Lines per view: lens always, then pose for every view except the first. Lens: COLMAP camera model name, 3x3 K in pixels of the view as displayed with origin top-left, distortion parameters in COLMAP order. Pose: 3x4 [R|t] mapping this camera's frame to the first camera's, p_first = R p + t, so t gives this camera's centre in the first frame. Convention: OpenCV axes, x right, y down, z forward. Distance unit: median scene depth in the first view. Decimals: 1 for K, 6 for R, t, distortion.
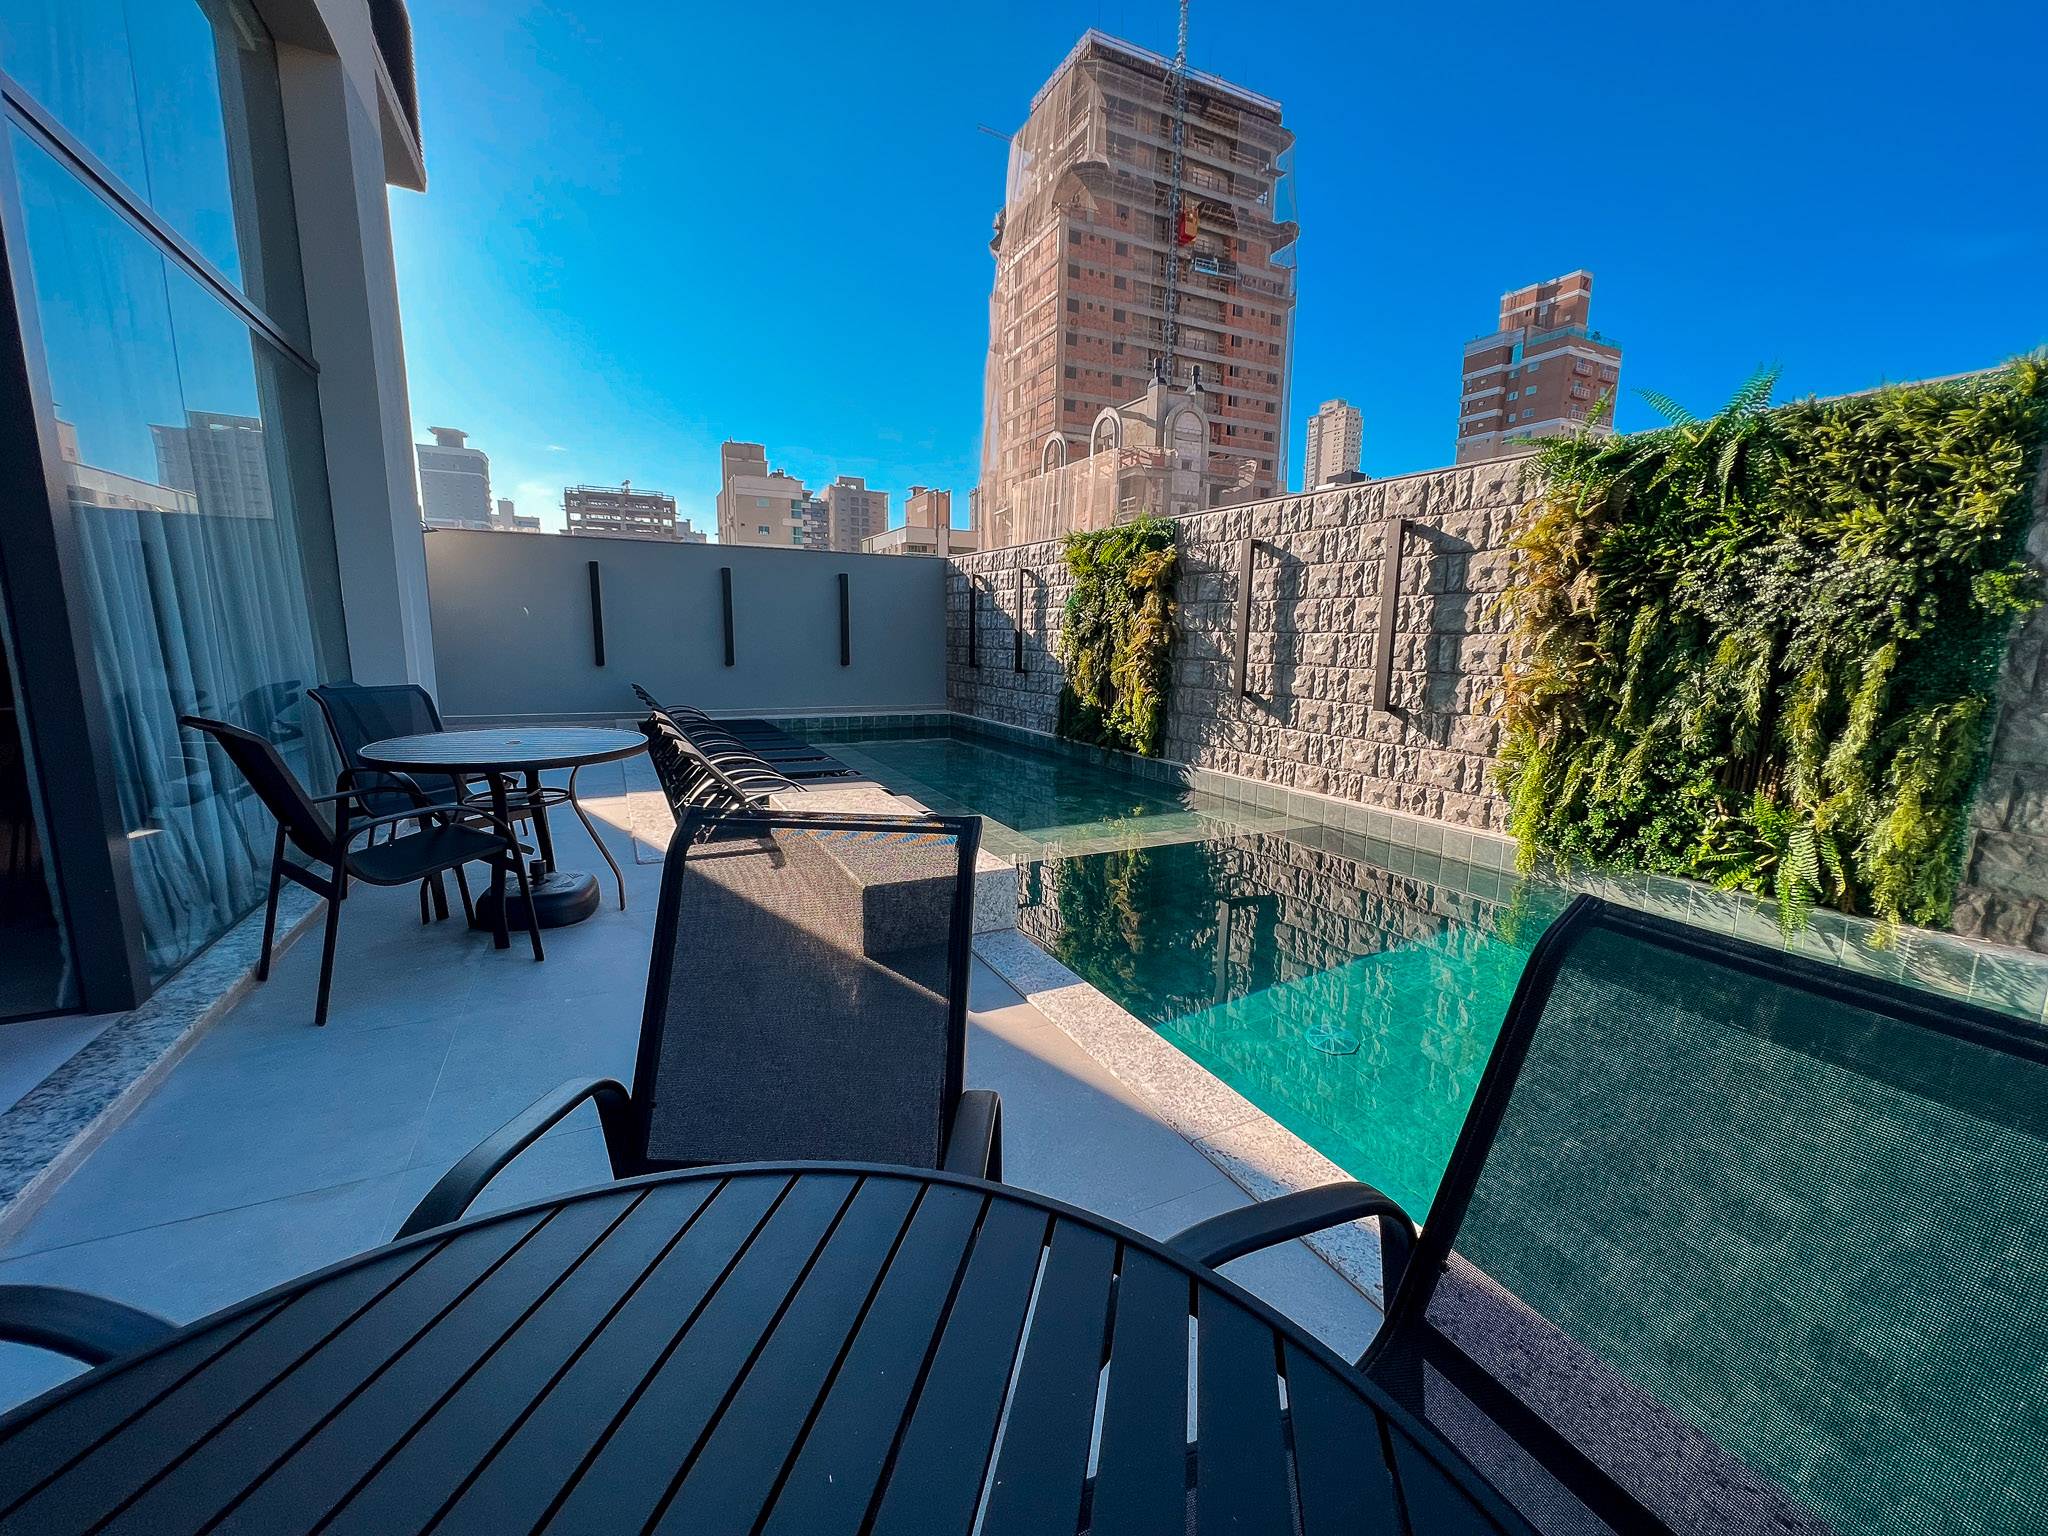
lens RADIAL K [[867.1, 0, 1024.0], [0, 867.1, 768.0], [0, 0, 1]] dist [0.001041, 0.000498]
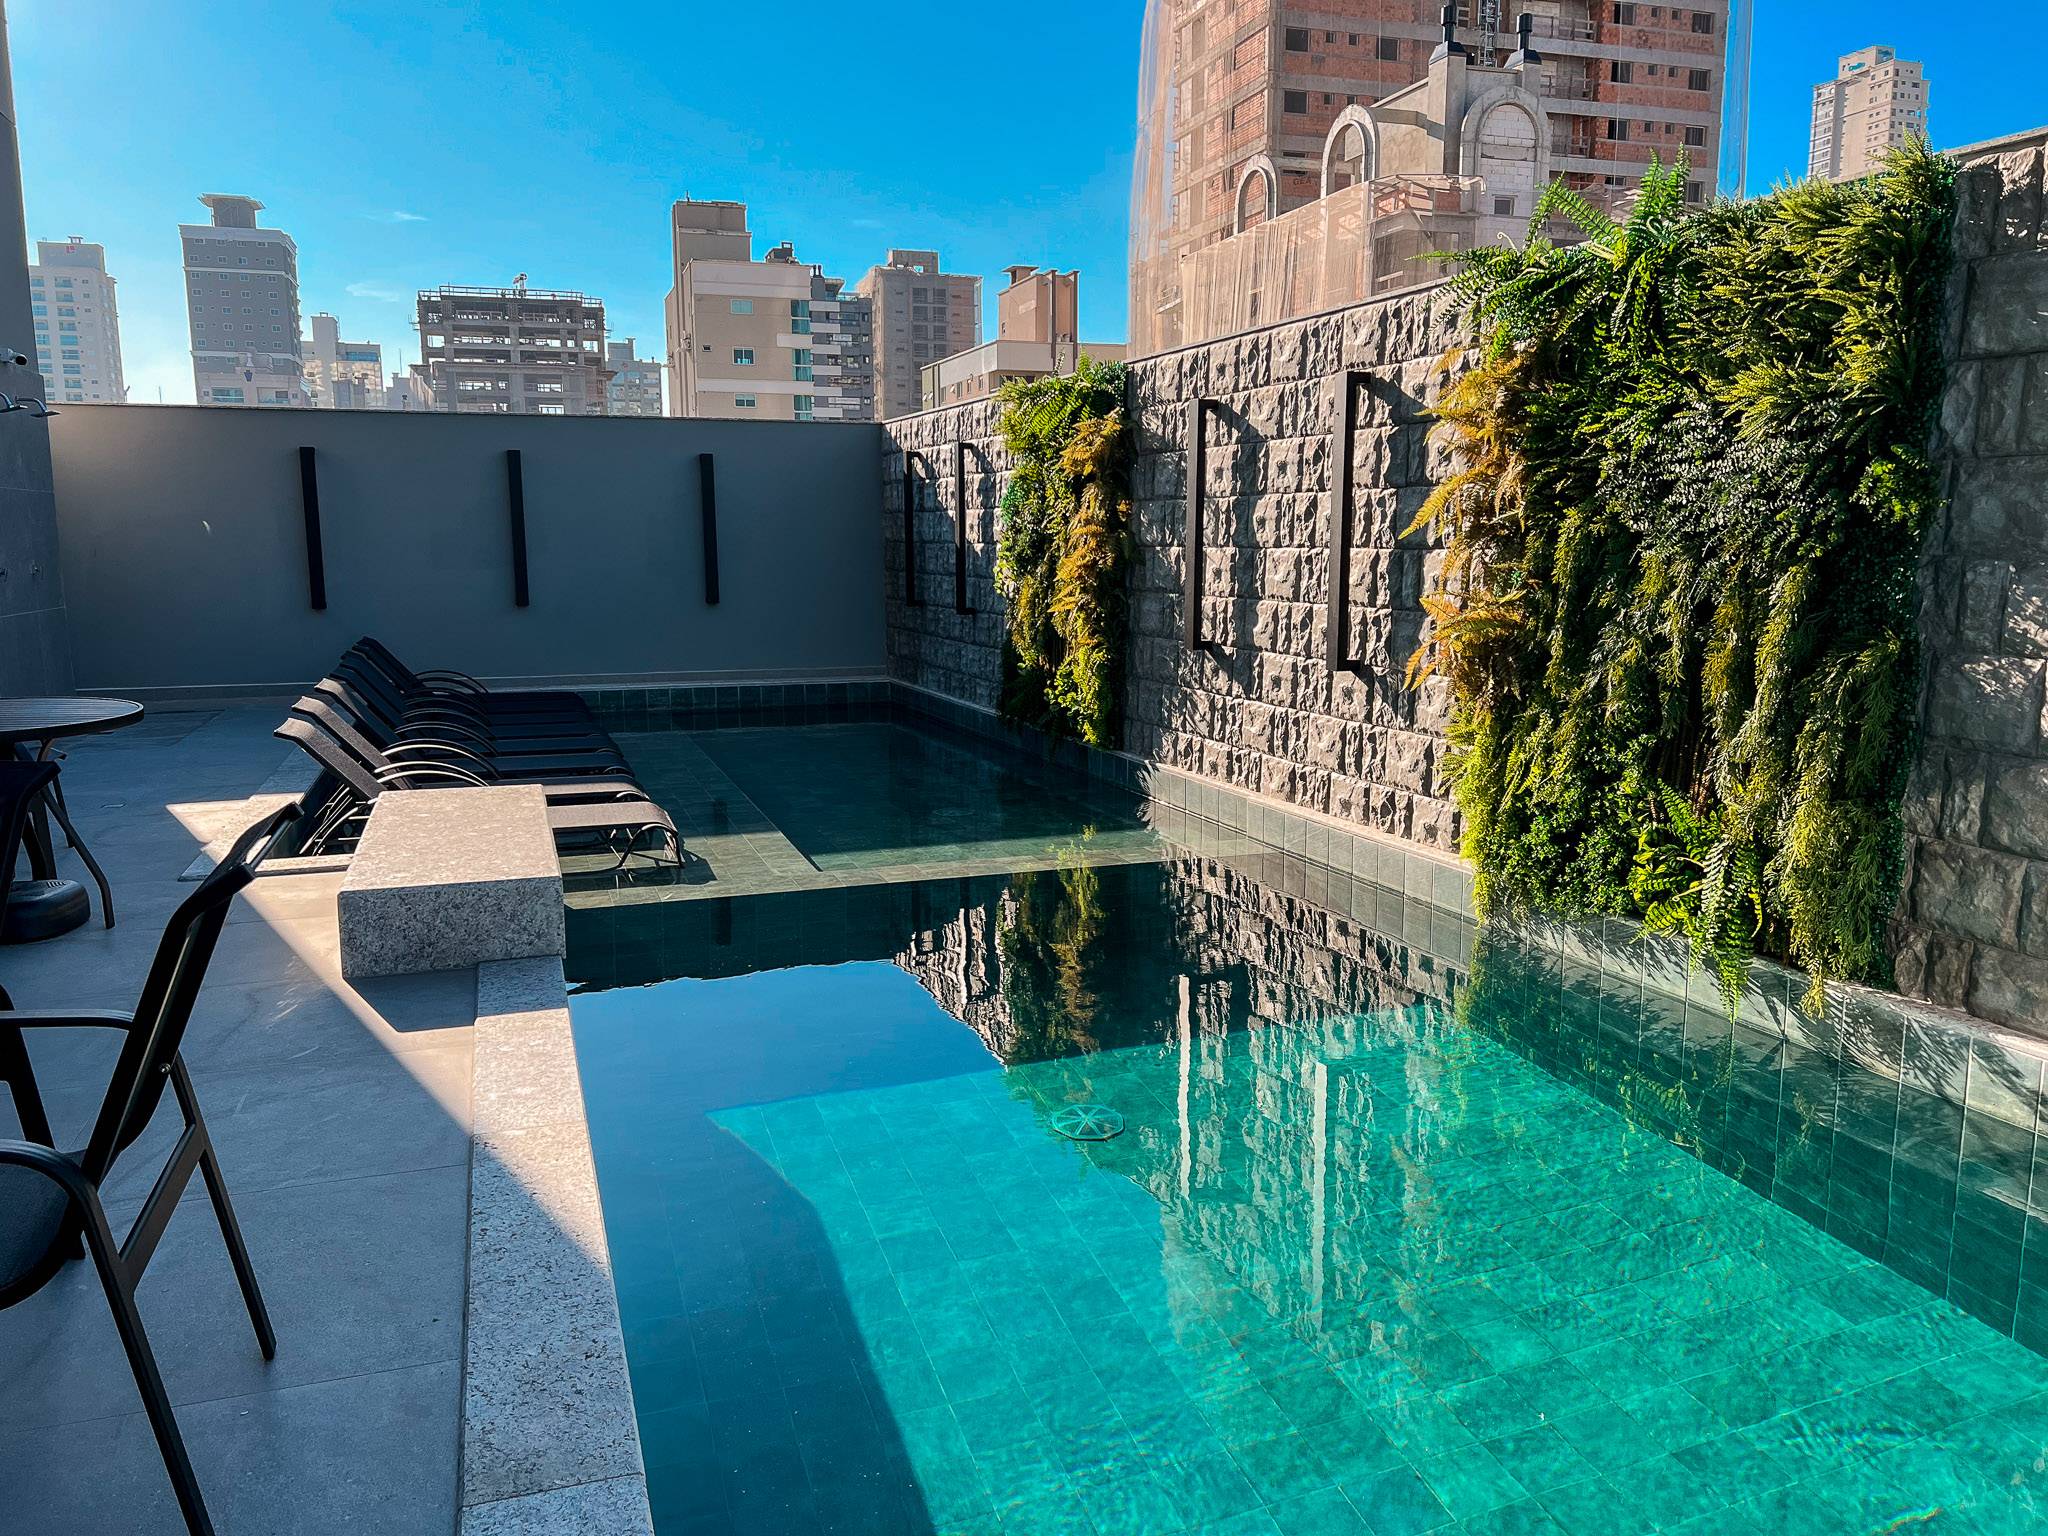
lens RADIAL K [[1631.7, 0, 1026.8], [0, 1631.7, 773.7], [0, 0, 1]] dist [0.119602, -0.239981]
pose [[0.989238, 0.001711, -0.146303, 0.283631], [-0.002839, 0.999968, -0.007499, 0.015676], [0.146286, 0.007834, 0.989211, -0.177778]]
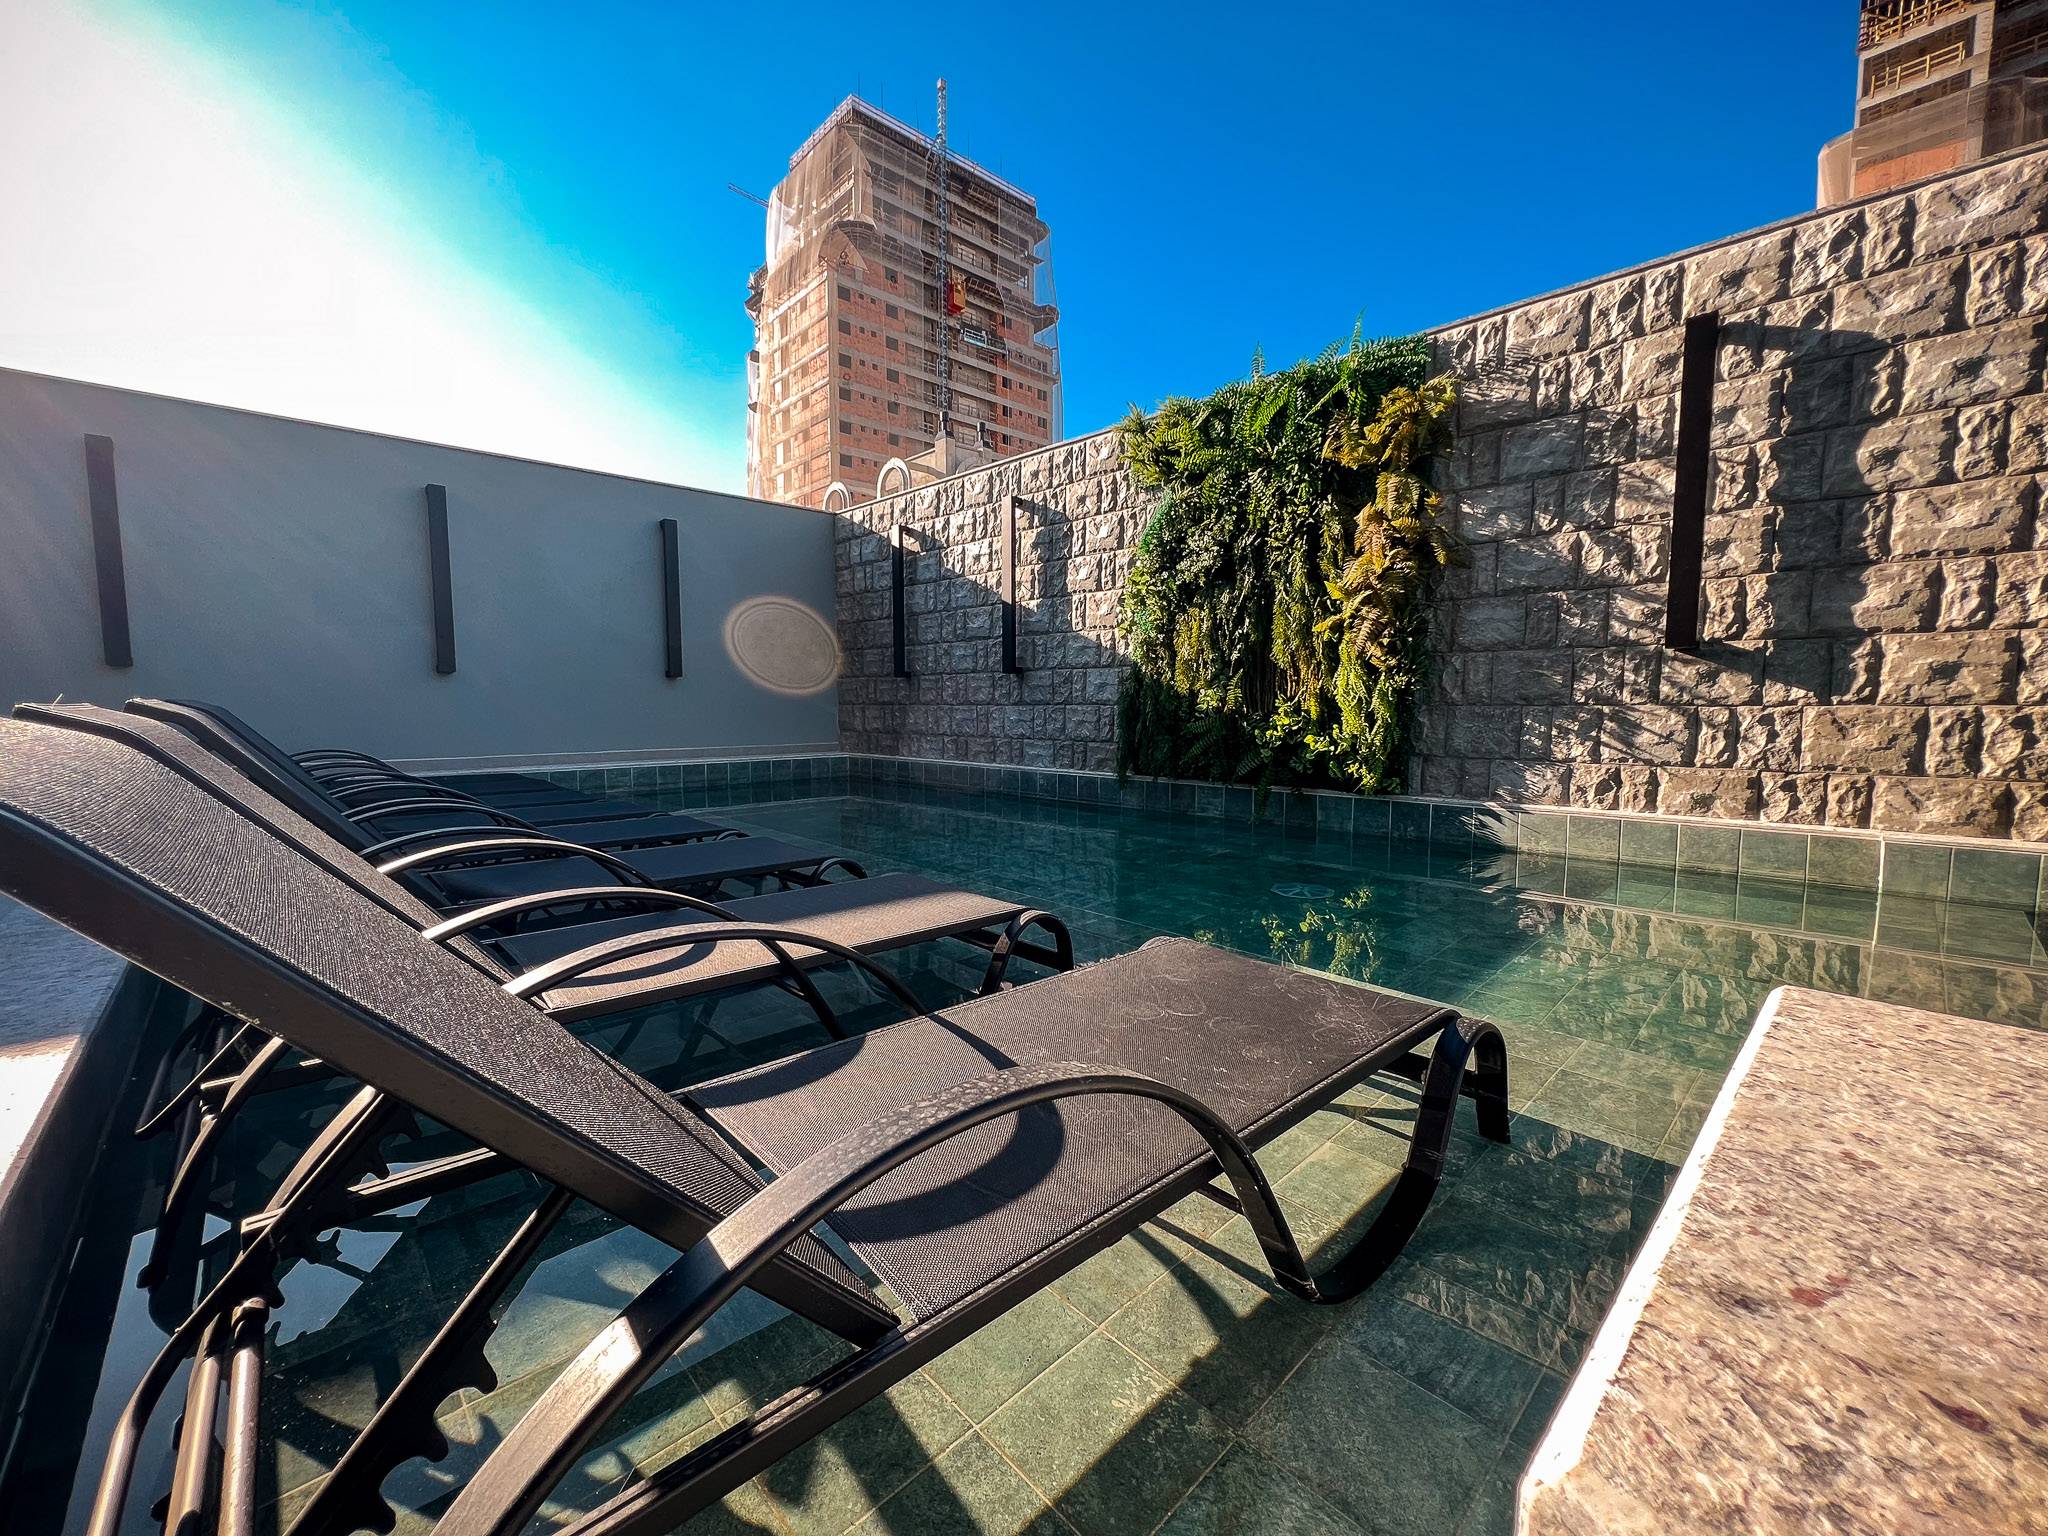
lens RADIAL K [[838.2, 0, 1025.7], [0, 838.2, 765.6], [0, 0, 1]] dist [-0.000024, 0.000400]
pose [[0.959002, -0.038730, 0.280740, -0.216387], [0.061809, 0.995354, -0.073821, -0.005757], [-0.276577, 0.088147, 0.956941, 0.621538]]
